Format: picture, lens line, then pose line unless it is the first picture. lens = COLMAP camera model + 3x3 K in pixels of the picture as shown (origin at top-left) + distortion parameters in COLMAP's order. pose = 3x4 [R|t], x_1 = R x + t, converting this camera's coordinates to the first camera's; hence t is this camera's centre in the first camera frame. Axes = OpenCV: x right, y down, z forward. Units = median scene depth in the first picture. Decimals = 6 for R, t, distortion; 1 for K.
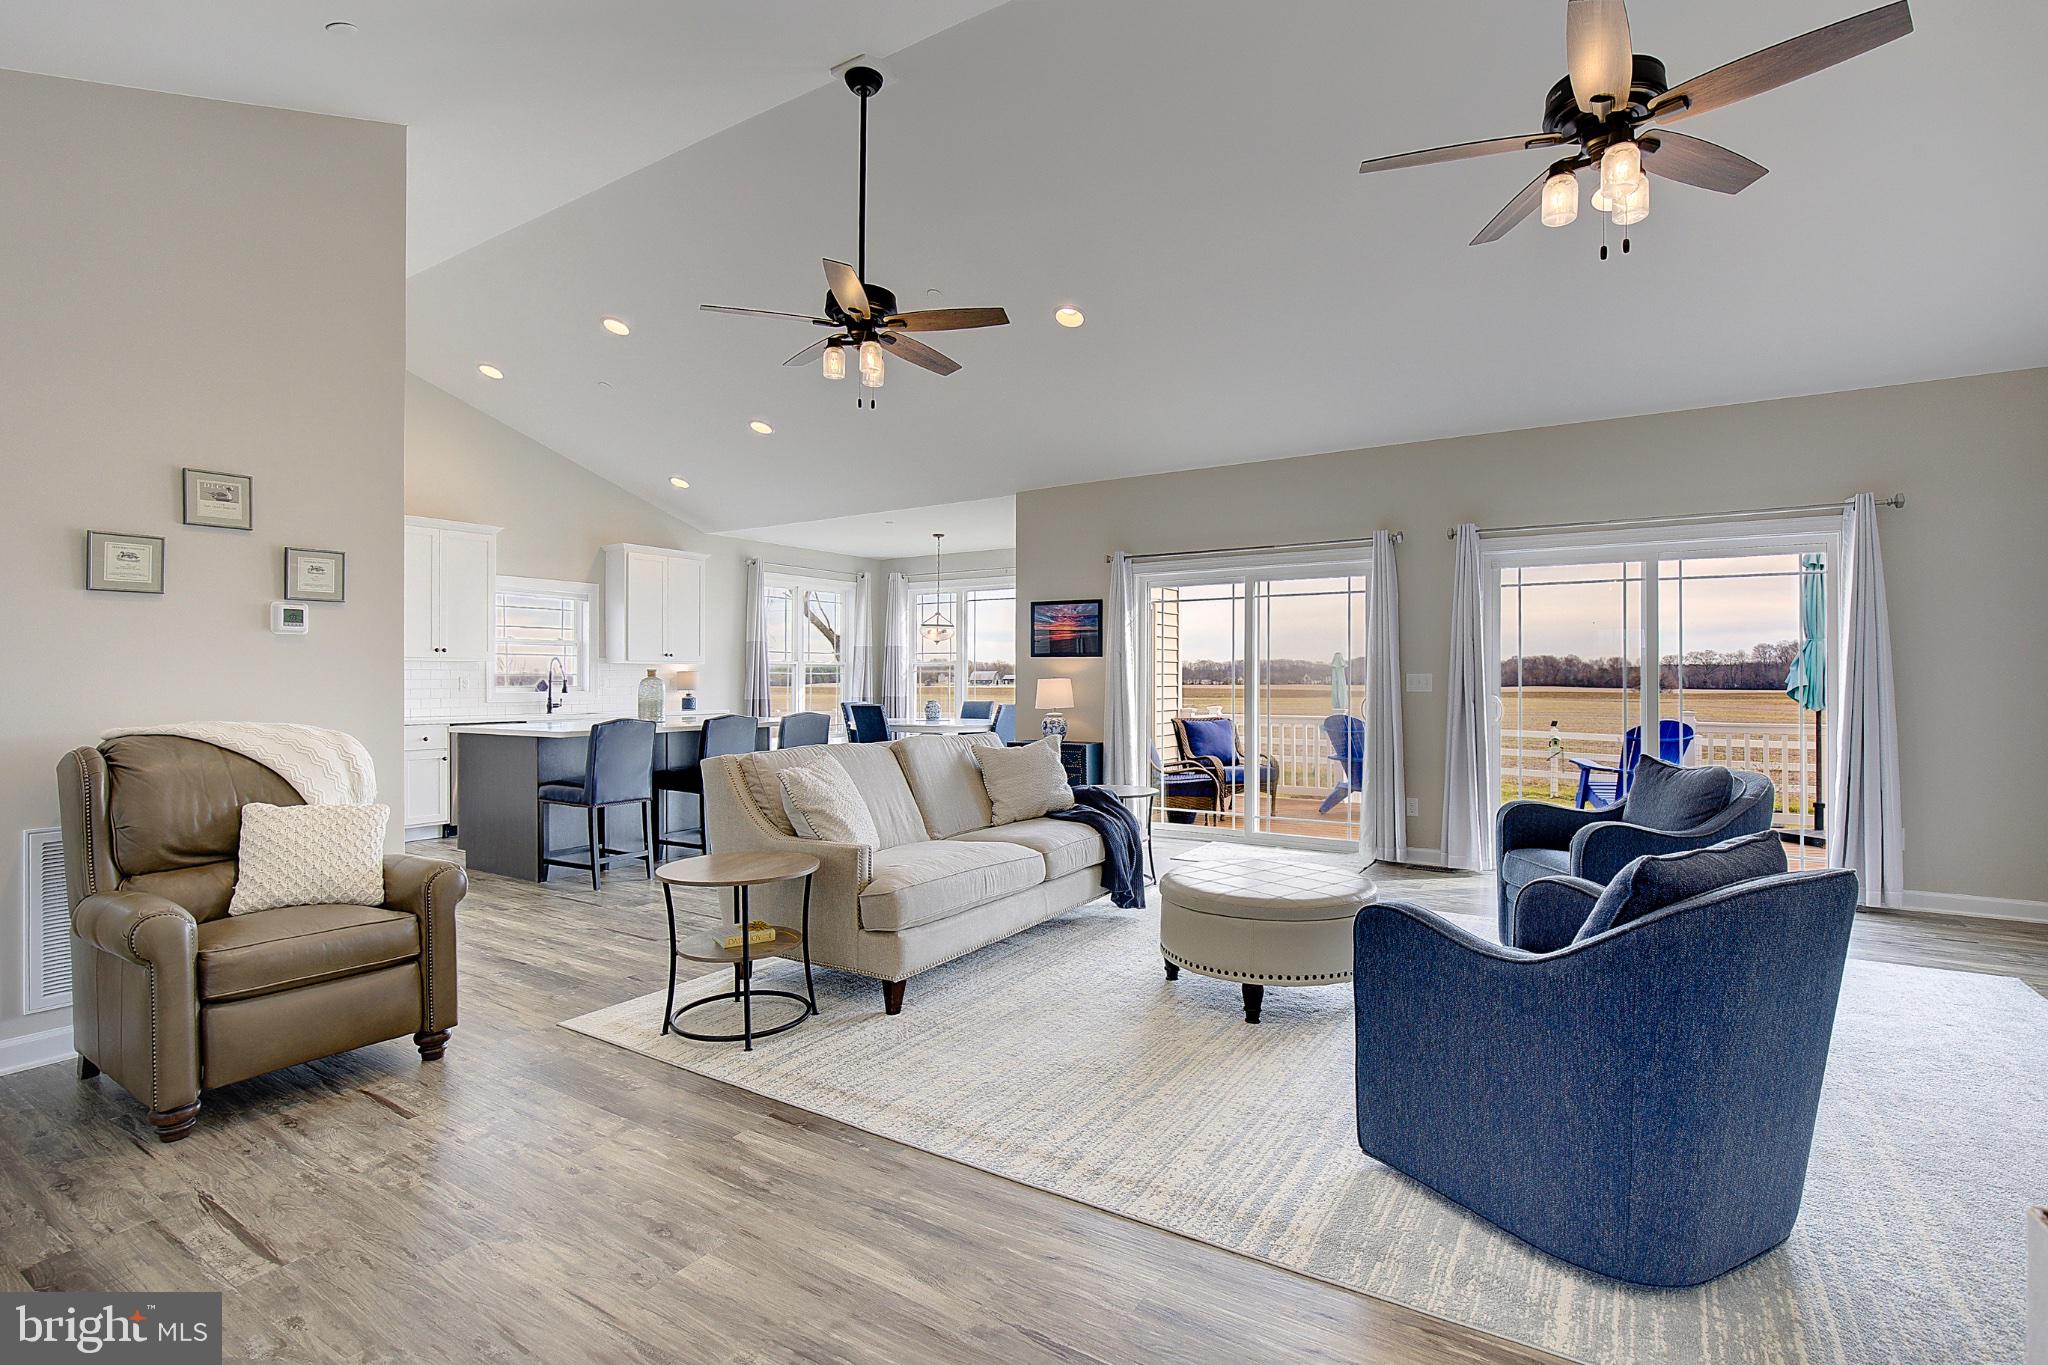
lens RADIAL K [[945.0, 0, 1029.9], [0, 945.0, 678.9], [0, 0, 1]] dist [-0.025825, 0.005727]
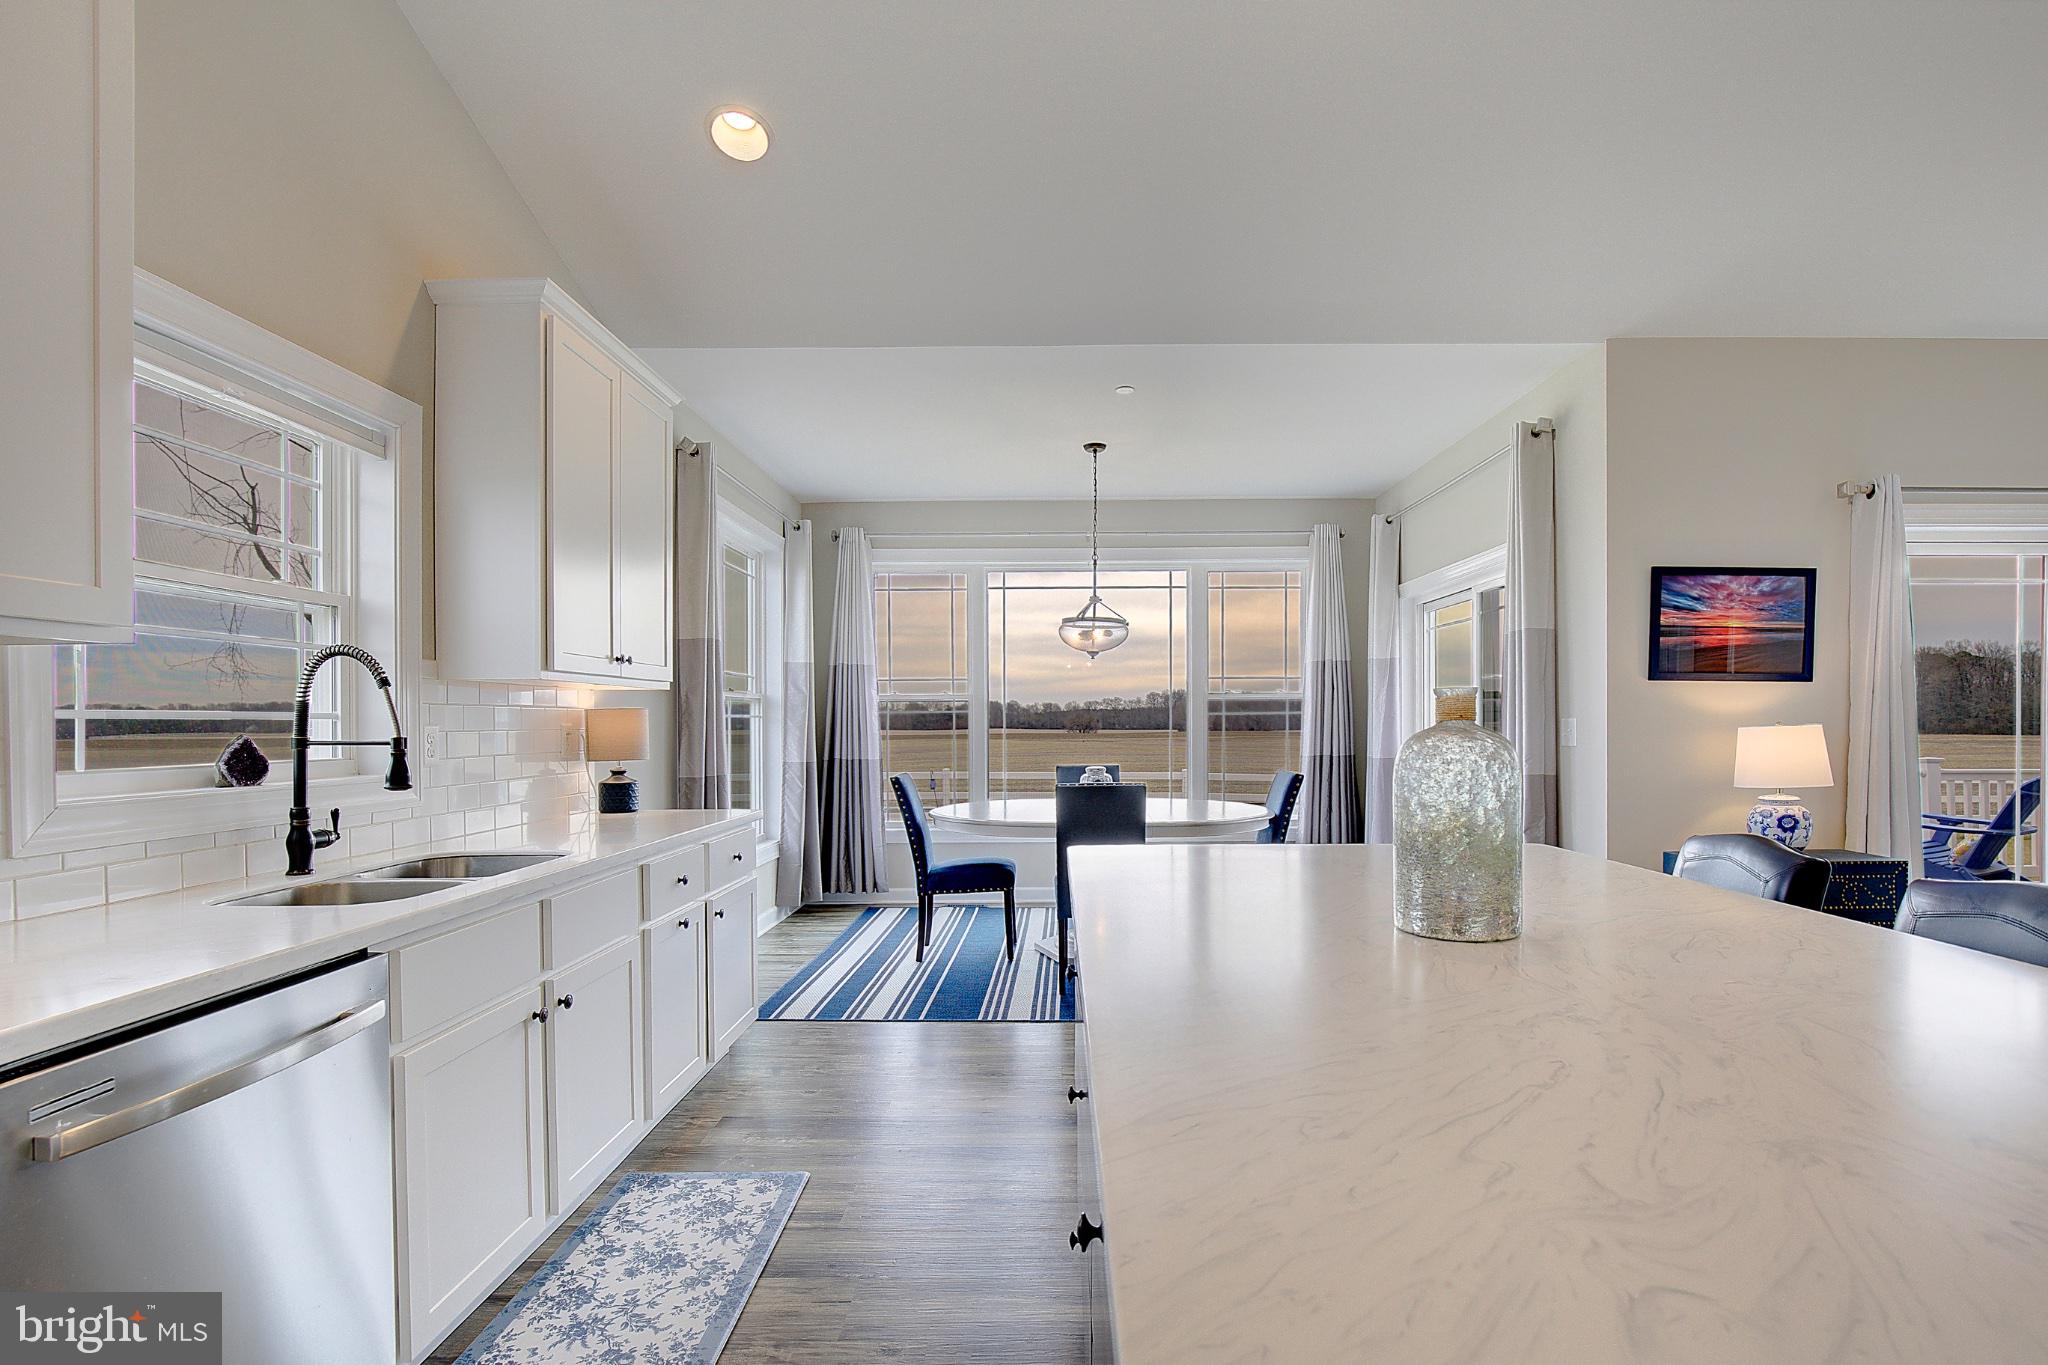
lens RADIAL K [[945.0, 0, 1058.2], [0, 945.0, 728.3], [0, 0, 1]] dist [-0.025825, 0.005727]
pose [[0.842941, -0.007144, 0.537958, -0.451450], [0.004064, 0.999968, 0.006912, -0.002210], [-0.537991, -0.003640, 0.842943, 0.655201]]
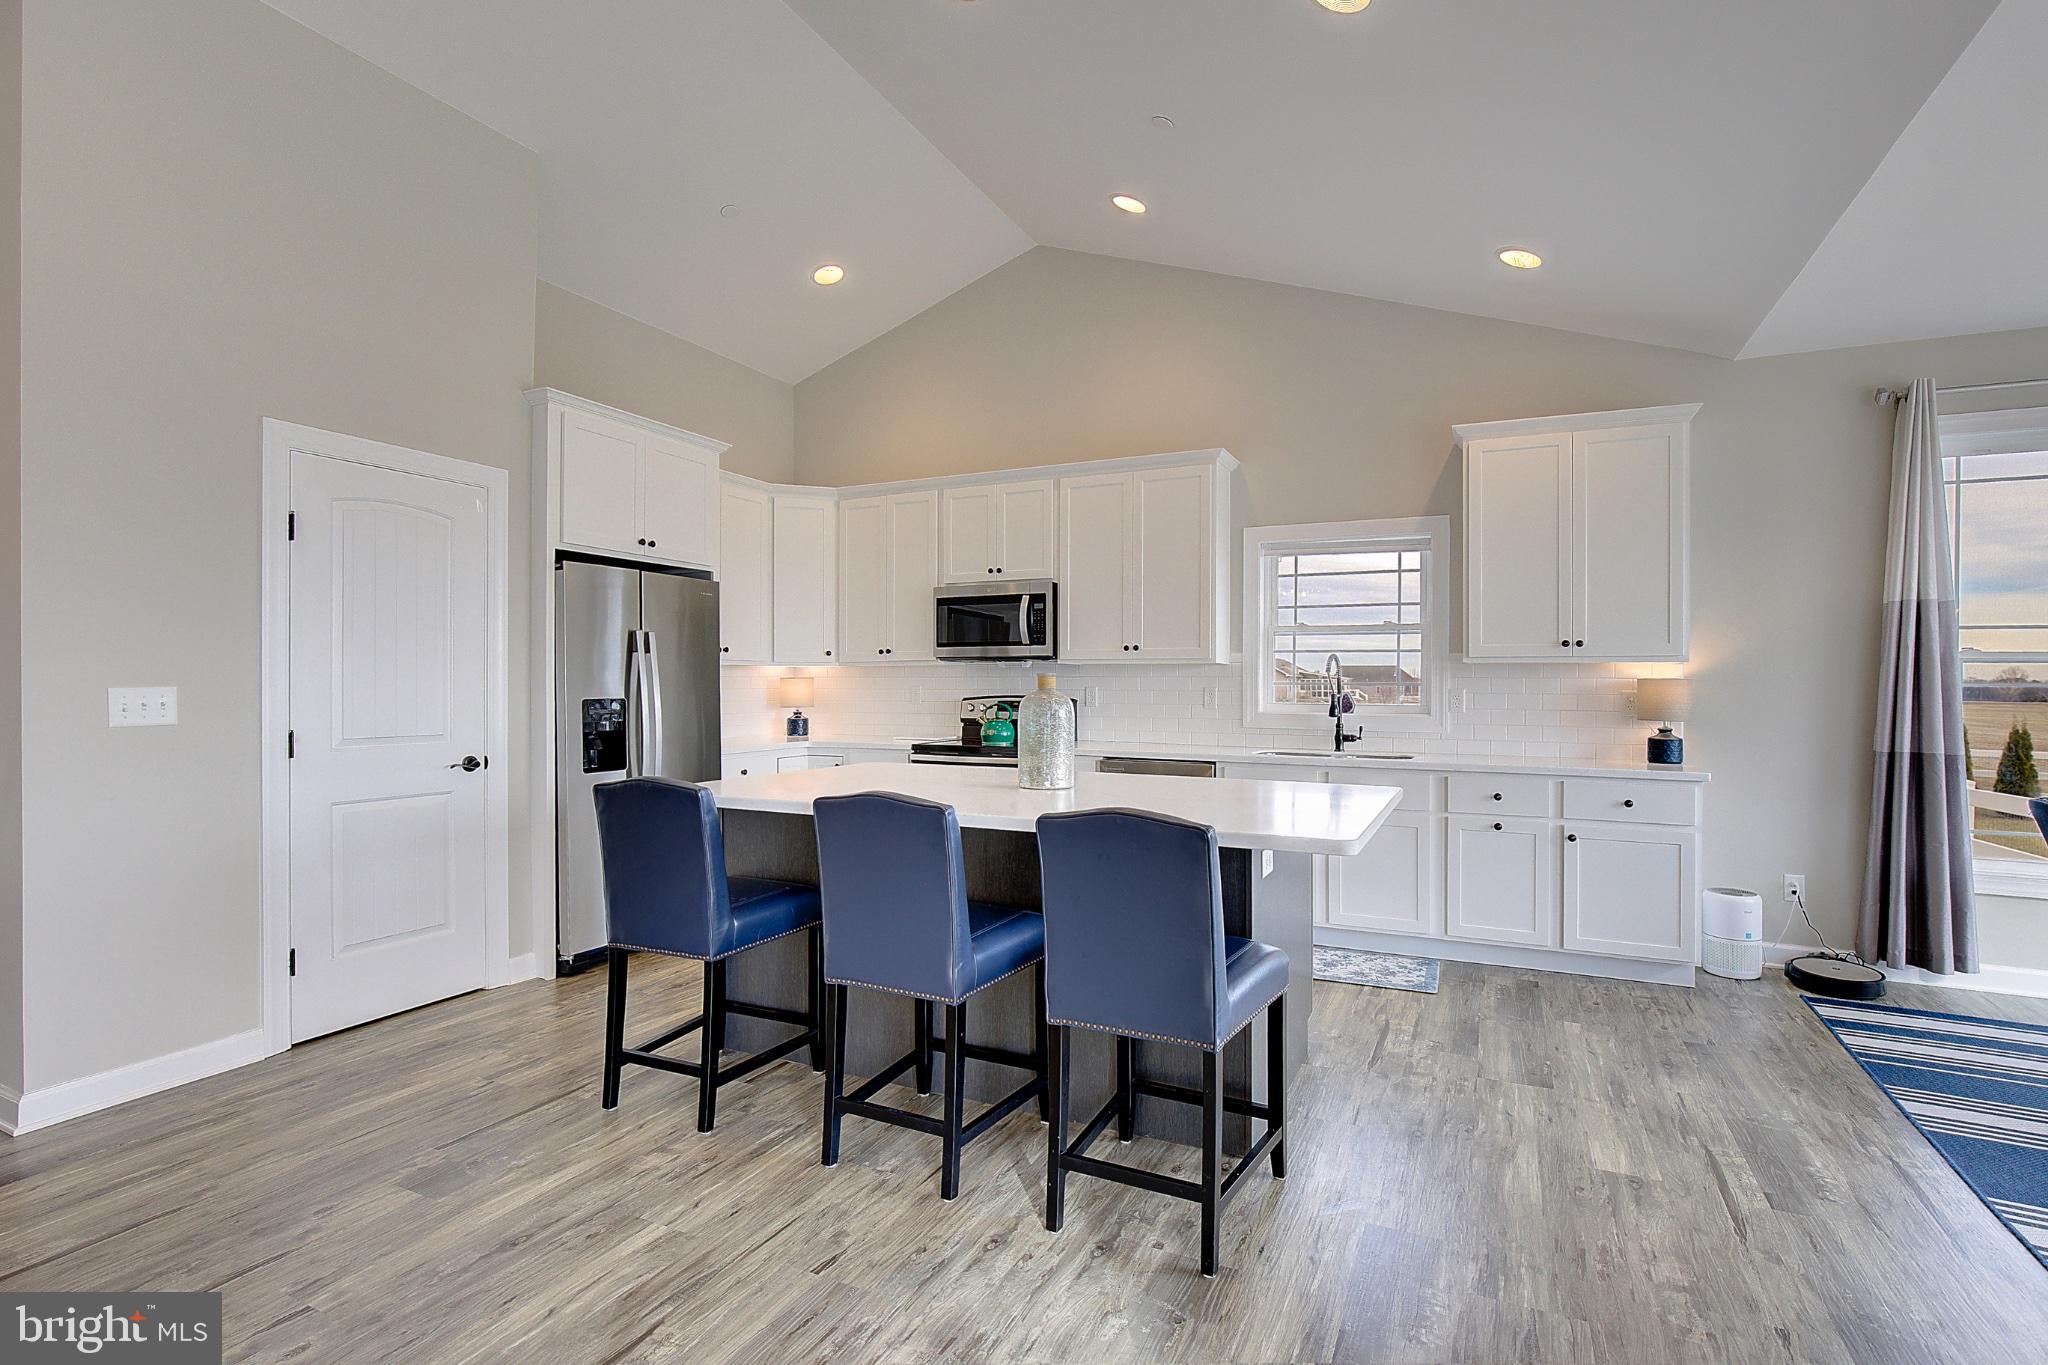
lens RADIAL K [[945.0, 0, 1046.4], [0, 945.0, 699.4], [0, 0, 1]] dist [-0.025825, 0.005727]
pose [[0.137193, 0.018045, -0.990380, 0.042459], [-0.007879, 0.999822, 0.017125, -0.003685], [0.990513, 0.005454, 0.137311, 0.704779]]
